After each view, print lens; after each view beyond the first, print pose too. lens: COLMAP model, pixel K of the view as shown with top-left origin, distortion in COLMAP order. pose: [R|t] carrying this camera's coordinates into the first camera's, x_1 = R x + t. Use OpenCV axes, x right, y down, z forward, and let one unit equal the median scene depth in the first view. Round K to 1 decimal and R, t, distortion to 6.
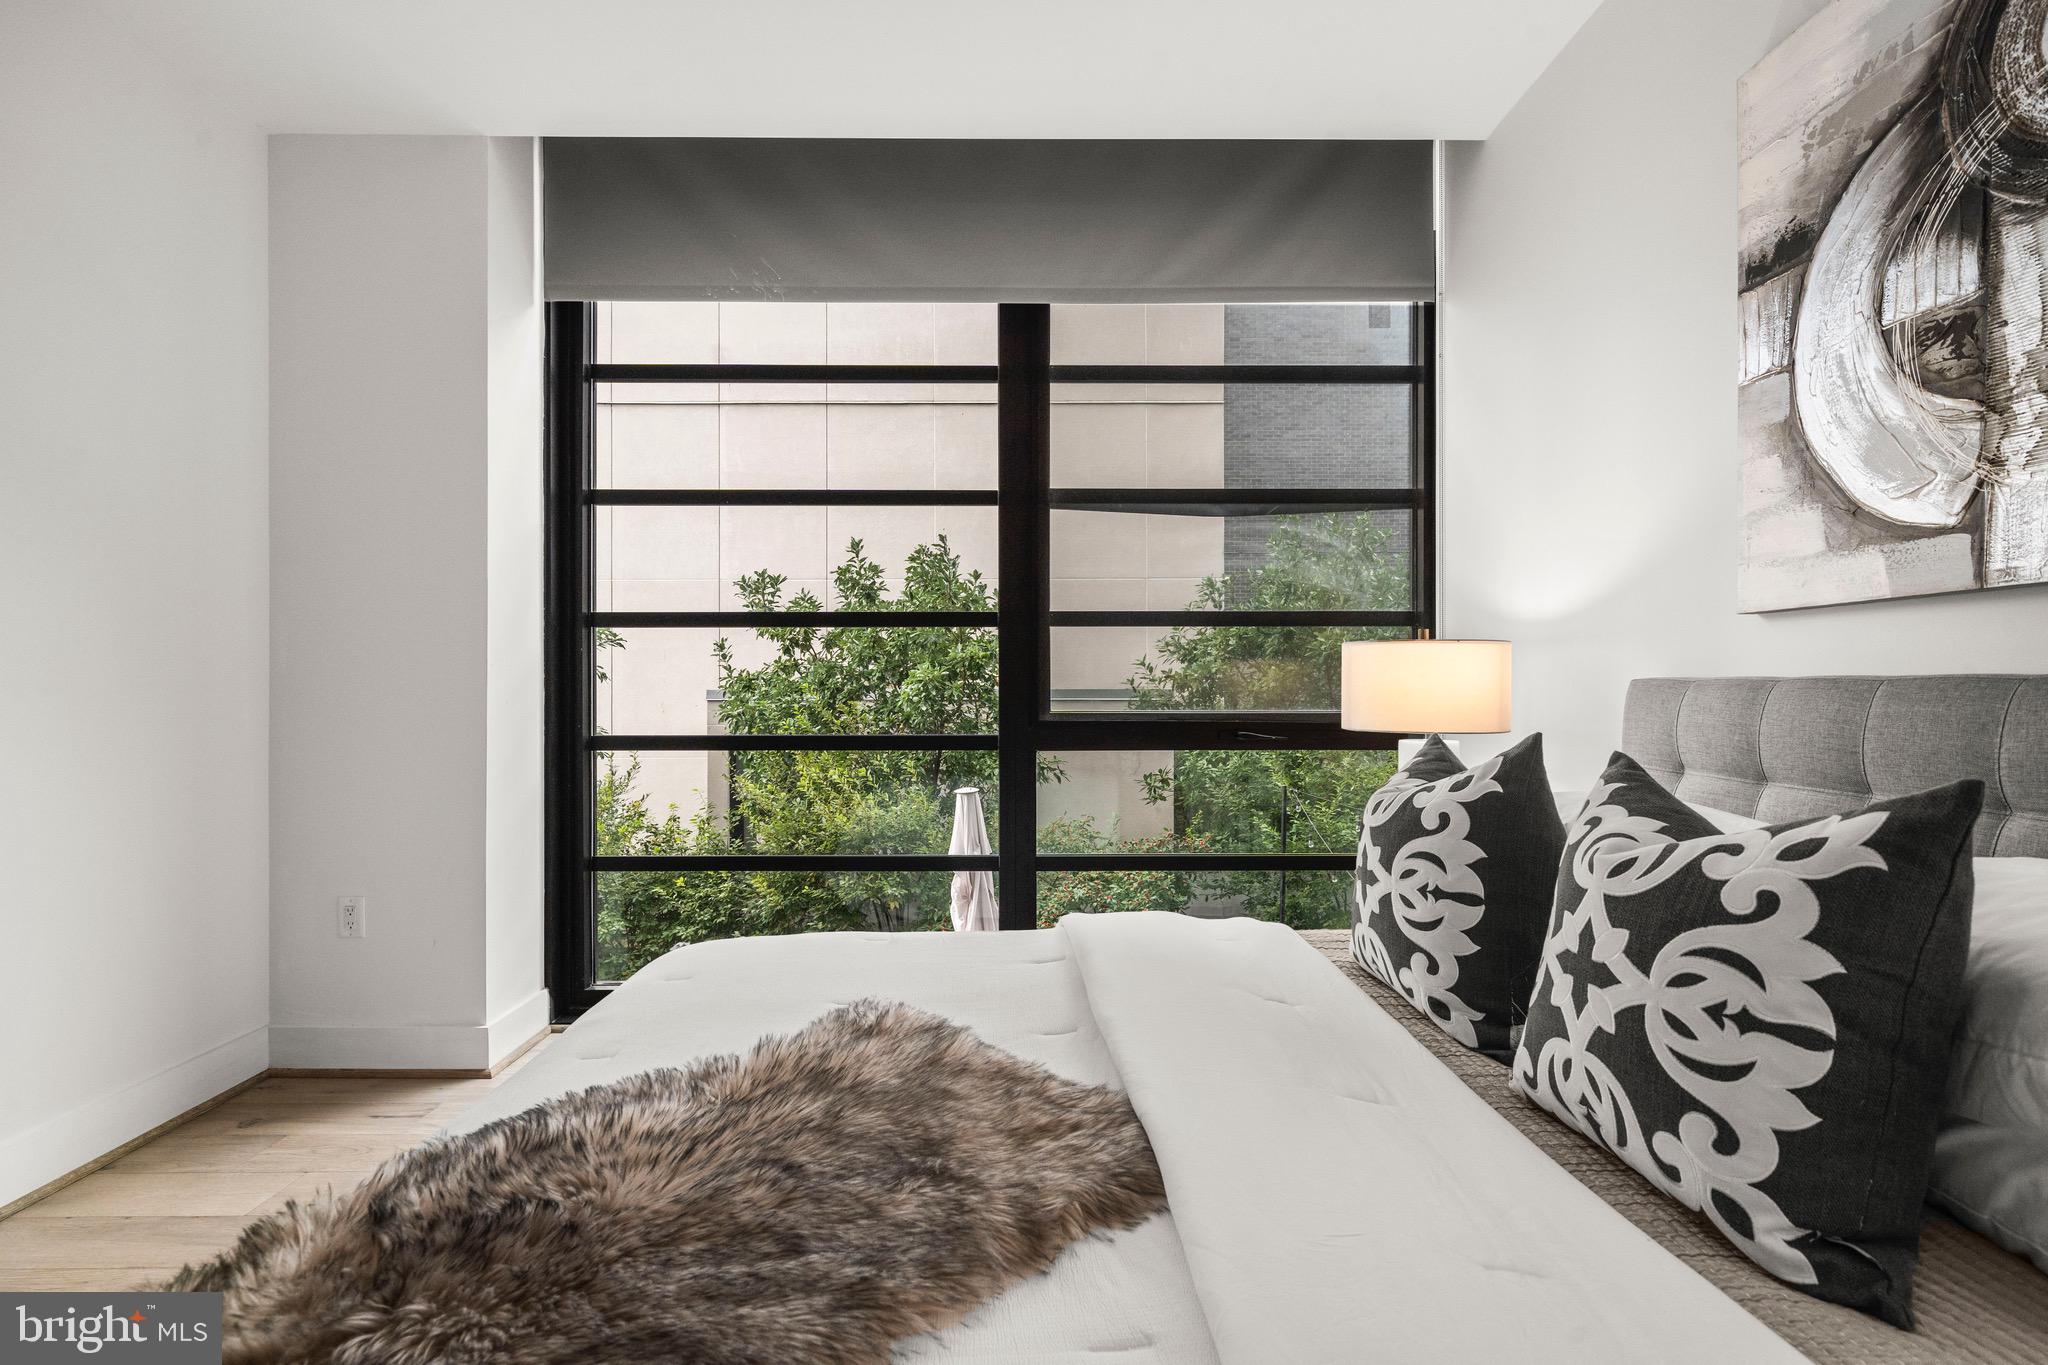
lens RADIAL K [[950.1, 0, 1026.2], [0, 950.1, 686.2], [0, 0, 1]] dist [-0.001277, -0.000105]
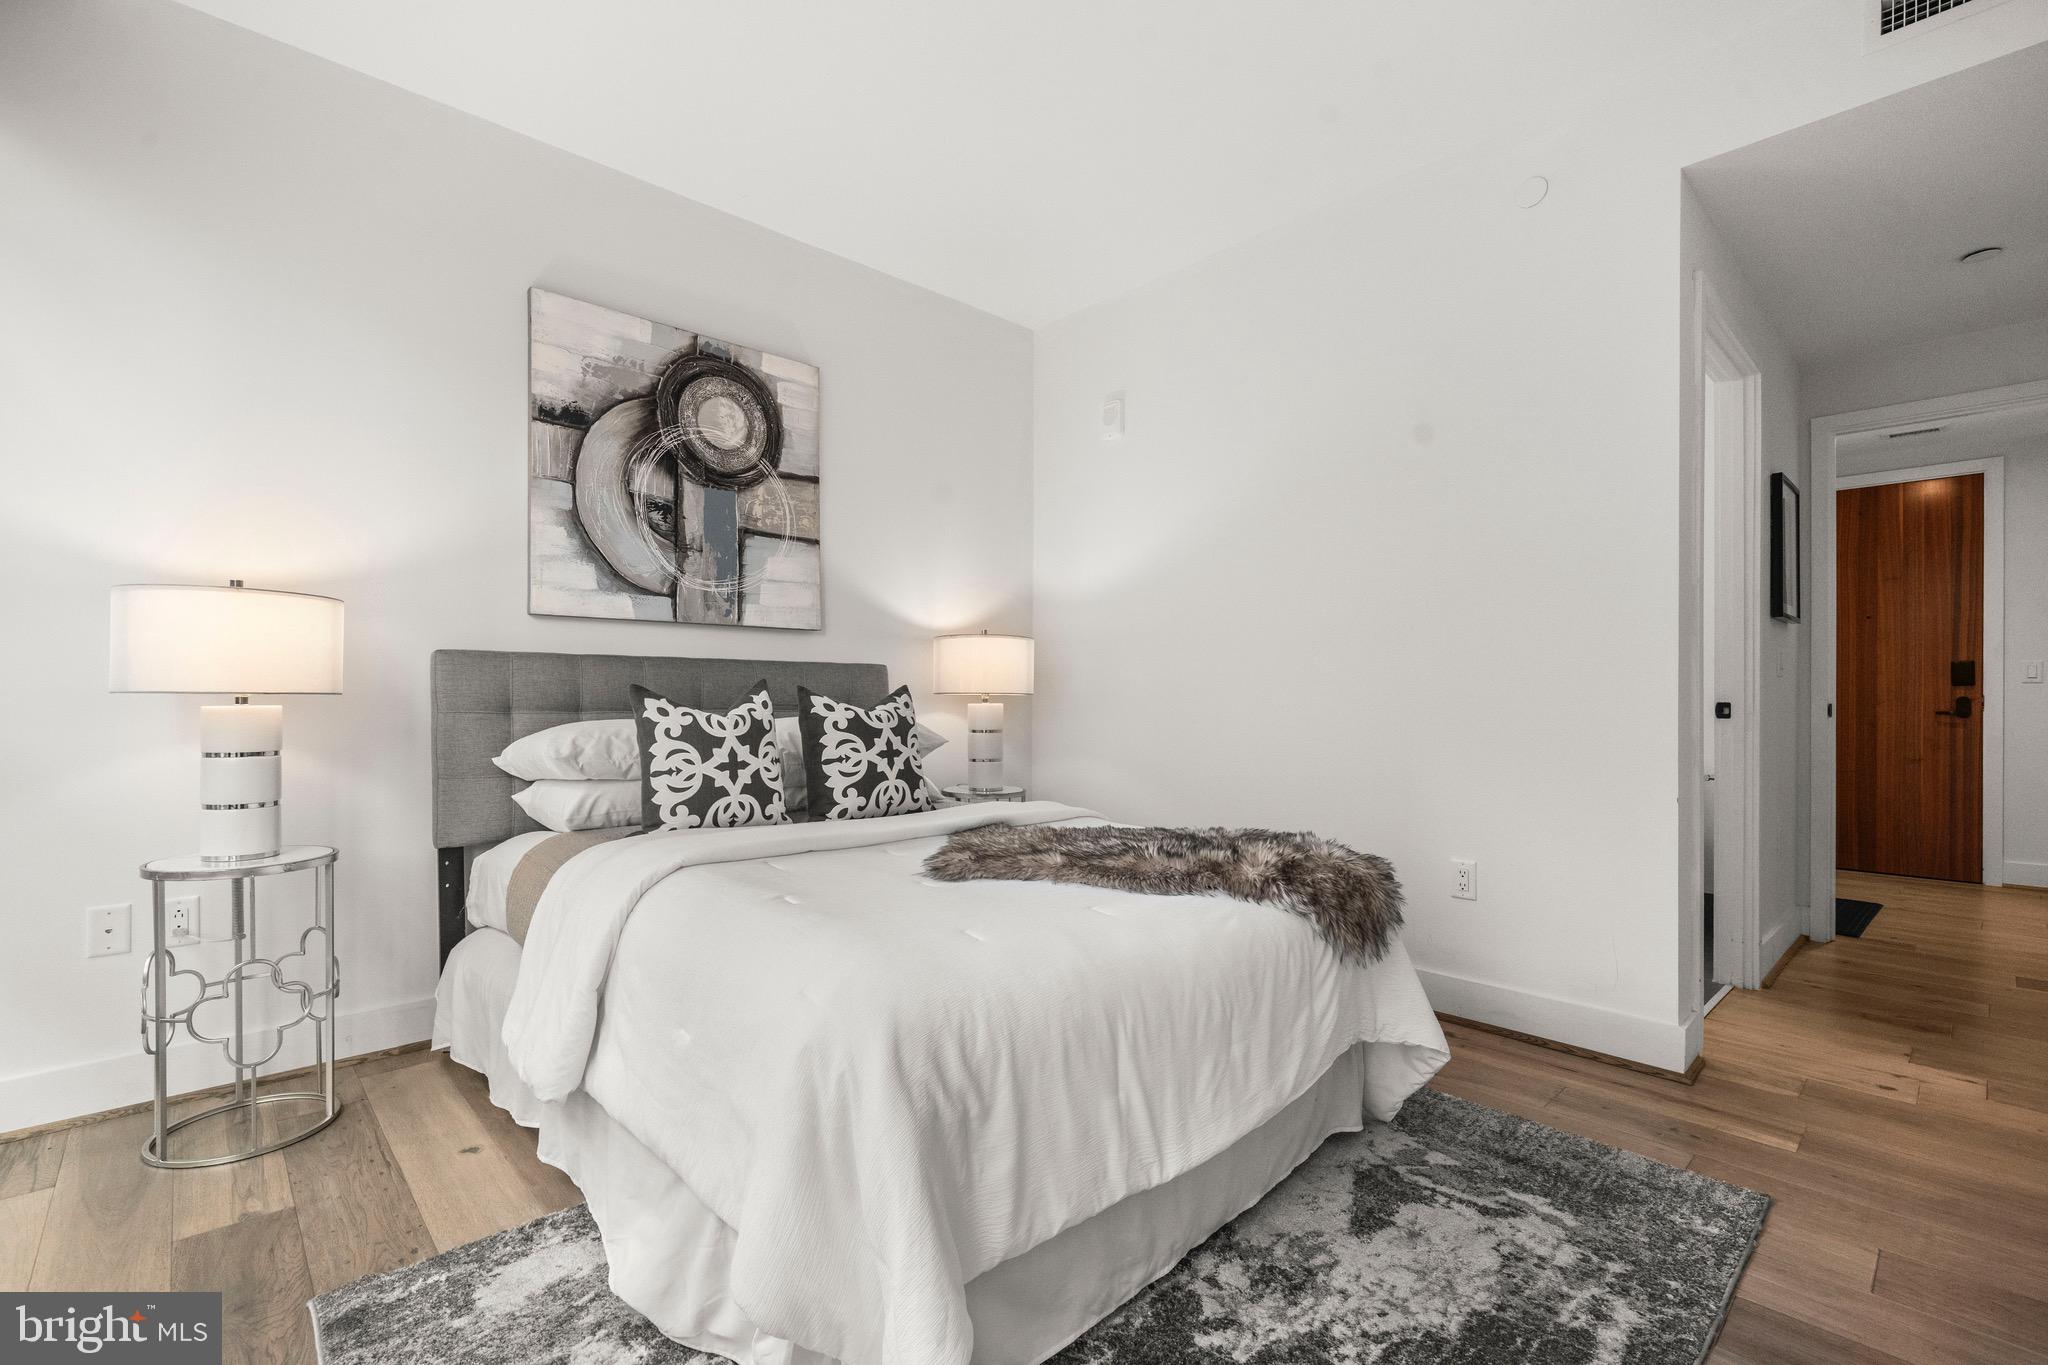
lens RADIAL K [[884.8, 0, 1025.5], [0, 884.8, 693.9], [0, 0, 1]] dist [-0.002523, -0.000359]
pose [[-0.680298, -0.004963, 0.732919, -1.179381], [-0.008181, 0.999966, -0.000822, 0.071287], [-0.732890, -0.006555, -0.680315, 1.743246]]
